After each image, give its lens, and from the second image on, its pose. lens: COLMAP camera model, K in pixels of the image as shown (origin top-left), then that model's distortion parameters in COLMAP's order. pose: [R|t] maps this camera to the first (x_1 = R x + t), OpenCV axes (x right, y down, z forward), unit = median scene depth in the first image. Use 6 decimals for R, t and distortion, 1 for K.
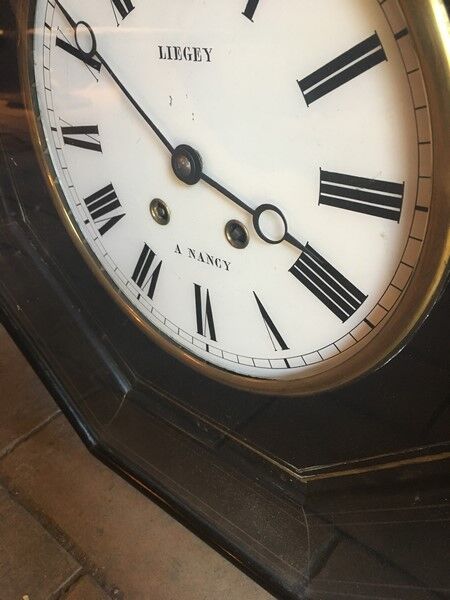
lens RADIAL K [[516.2, 0, 225.0], [0, 516.2, 300.0], [0, 0, 1]] dist [0.082394, -0.142638]
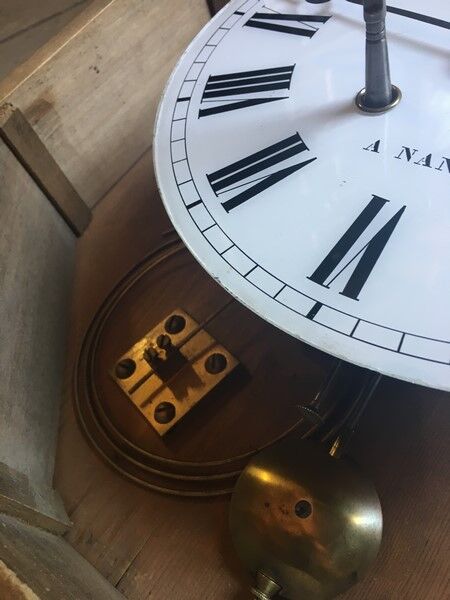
lens RADIAL K [[516.2, 0, 225.0], [0, 516.2, 300.0], [0, 0, 1]] dist [0.082394, -0.142638]
pose [[0.721387, 0.684270, 0.106653, -0.166515], [-0.379108, 0.519073, -0.766056, 0.532913], [-0.579550, 0.512190, 0.633864, 0.872695]]
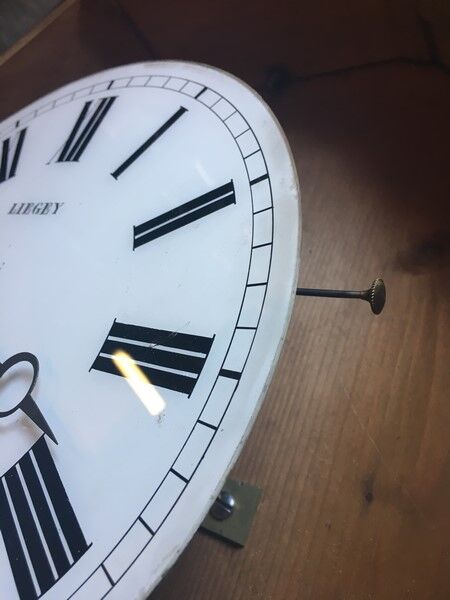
lens RADIAL K [[516.2, 0, 225.0], [0, 516.2, 300.0], [0, 0, 1]] dist [0.082394, -0.142638]
pose [[0.899057, 0.437685, -0.011352, 0.239516], [-0.270452, 0.534777, -0.800543, 0.186327], [-0.344315, 0.722804, 0.599168, 0.401744]]
